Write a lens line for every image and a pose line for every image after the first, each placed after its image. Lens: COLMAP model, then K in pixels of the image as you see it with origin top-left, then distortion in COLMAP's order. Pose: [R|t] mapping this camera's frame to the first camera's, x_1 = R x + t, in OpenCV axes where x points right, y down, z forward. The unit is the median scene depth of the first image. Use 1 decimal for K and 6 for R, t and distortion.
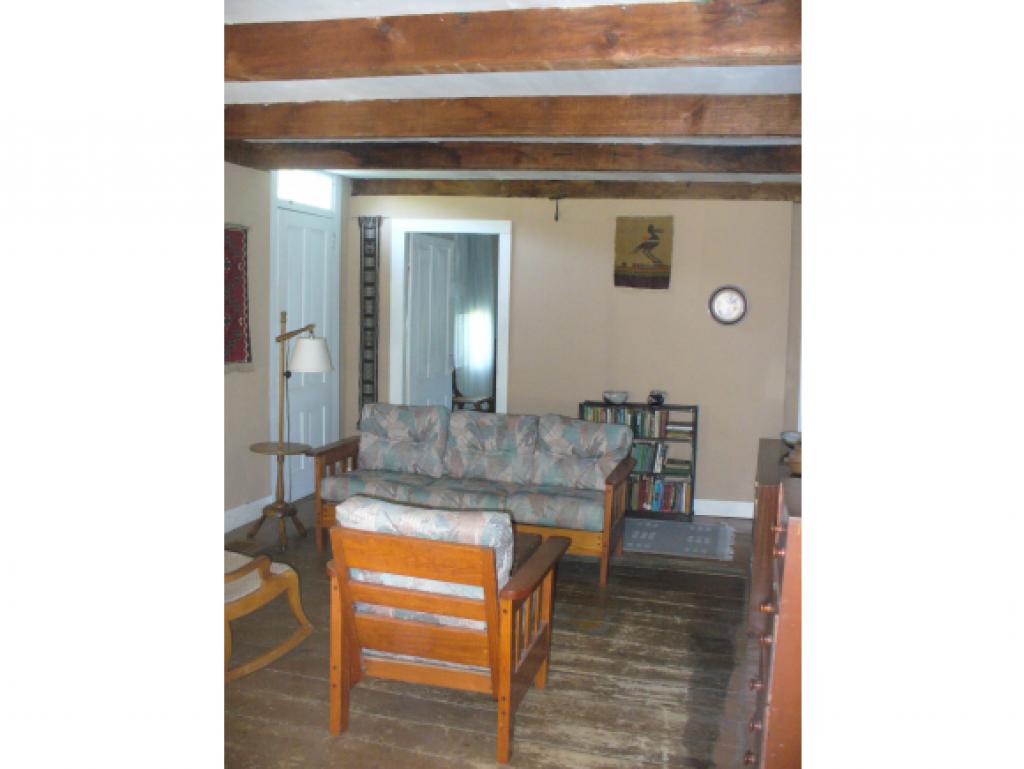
lens RADIAL K [[907.7, 0, 512.0], [0, 907.7, 384.5], [0, 0, 1]] dist [-0.215041, 0.006483]
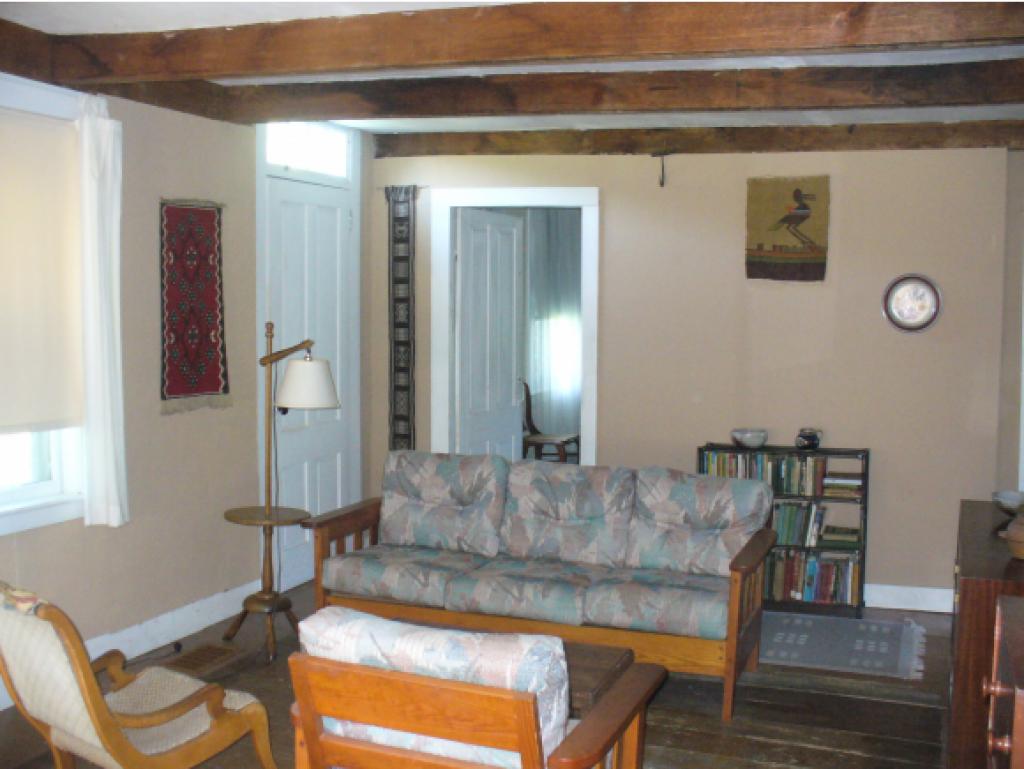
lens RADIAL K [[1175.9, 0, 512.0], [0, 1175.9, 384.5], [0, 0, 1]] dist [-0.287559, 0.471450]
pose [[0.994437, -0.010498, -0.104805, 0.029627], [0.008560, 0.999784, -0.018926, -0.012773], [0.104981, 0.017924, 0.994313, 0.103938]]
